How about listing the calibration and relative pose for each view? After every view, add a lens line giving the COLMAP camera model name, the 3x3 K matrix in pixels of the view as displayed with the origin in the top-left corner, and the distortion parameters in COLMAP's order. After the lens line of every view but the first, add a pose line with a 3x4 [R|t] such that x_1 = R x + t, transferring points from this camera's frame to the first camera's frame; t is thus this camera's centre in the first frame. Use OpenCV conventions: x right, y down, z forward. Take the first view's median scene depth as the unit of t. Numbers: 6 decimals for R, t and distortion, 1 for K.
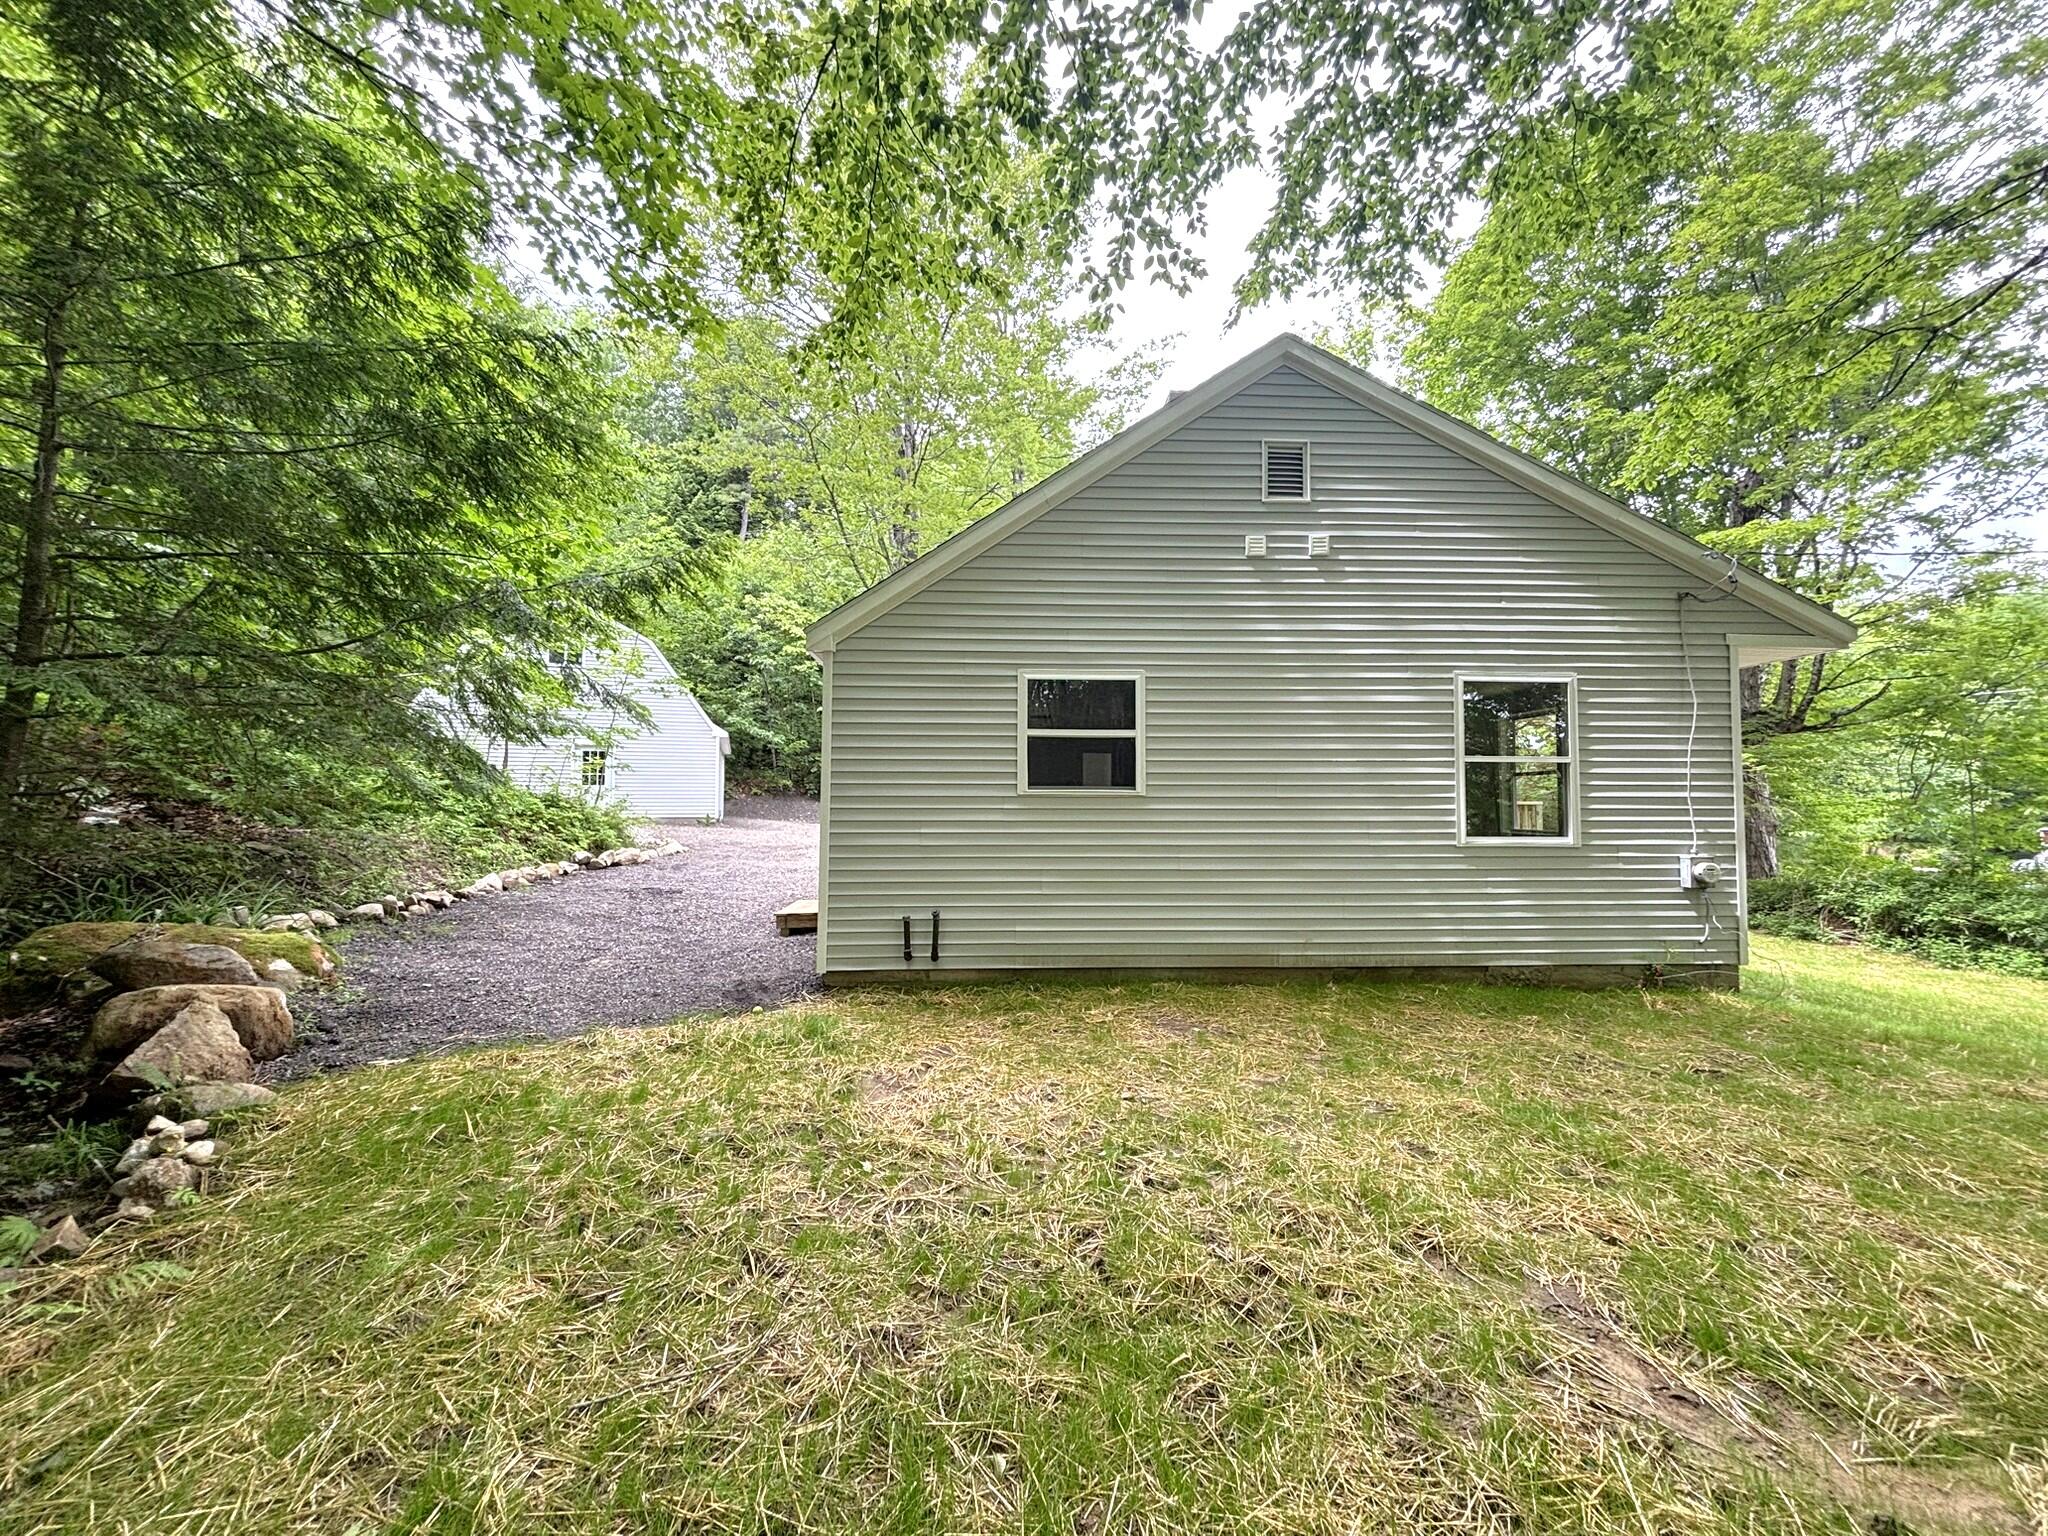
lens RADIAL K [[824.7, 0, 1024.0], [0, 824.7, 768.0], [0, 0, 1]] dist [-0.003682, 0.003590]
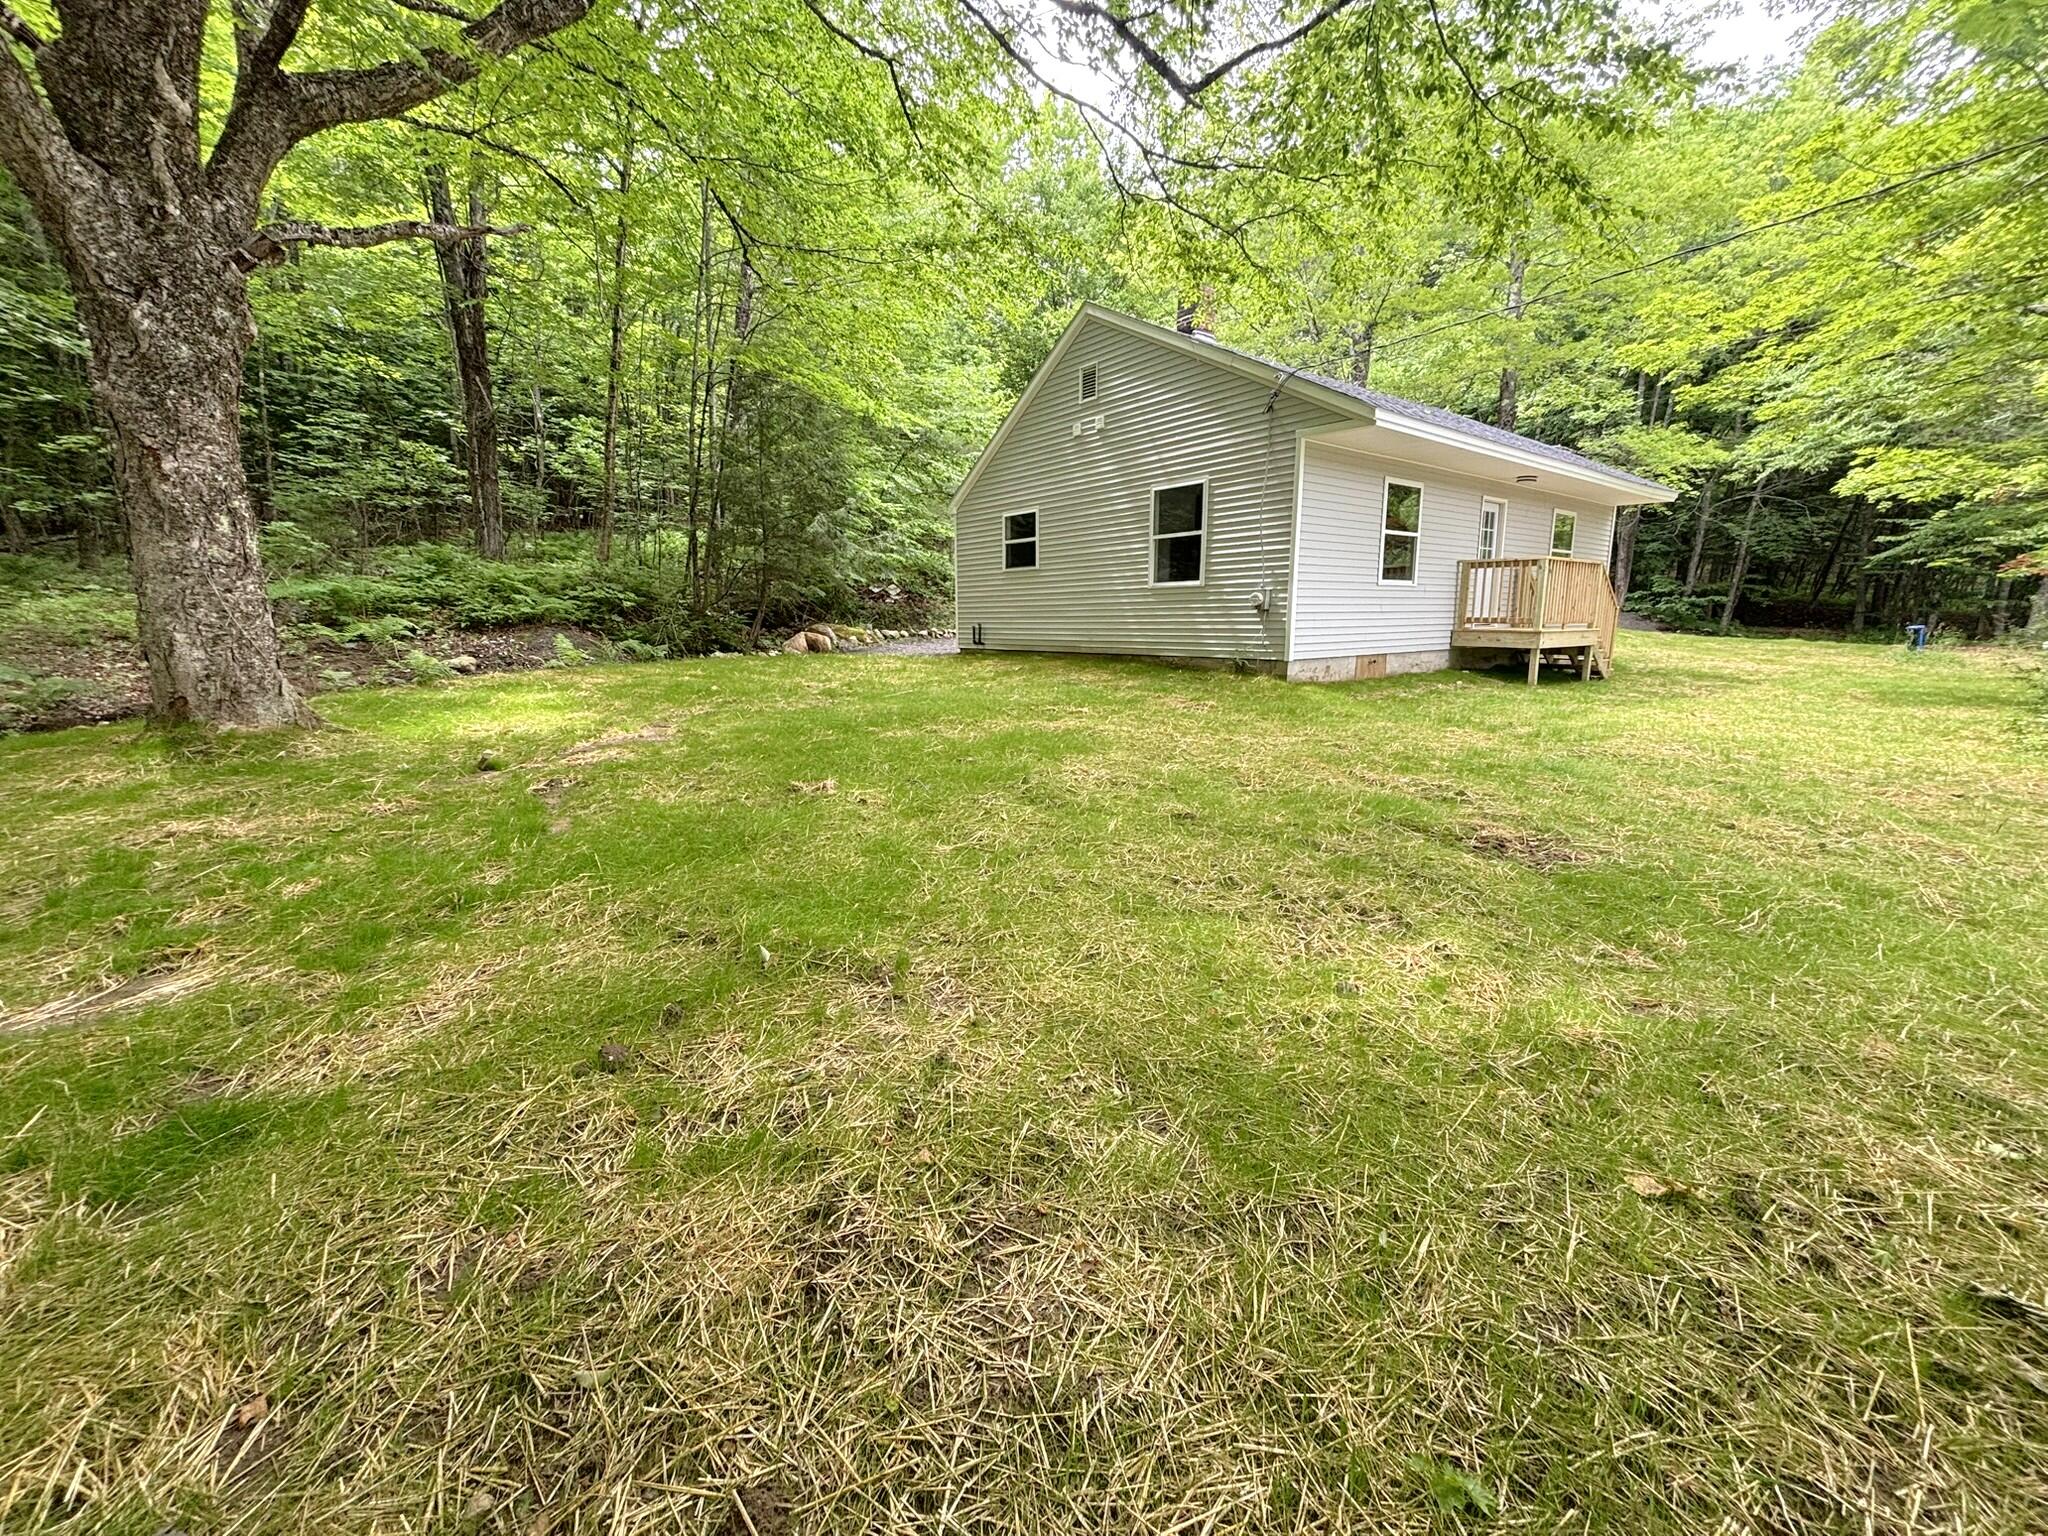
lens RADIAL K [[824.7, 0, 1024.0], [0, 824.7, 768.0], [0, 0, 1]] dist [-0.003682, 0.003590]
pose [[0.588410, 0.136597, -0.796941, 1.836517], [0.030279, 0.981213, 0.190538, 0.128081], [0.807996, -0.136245, 0.573219, -0.289657]]
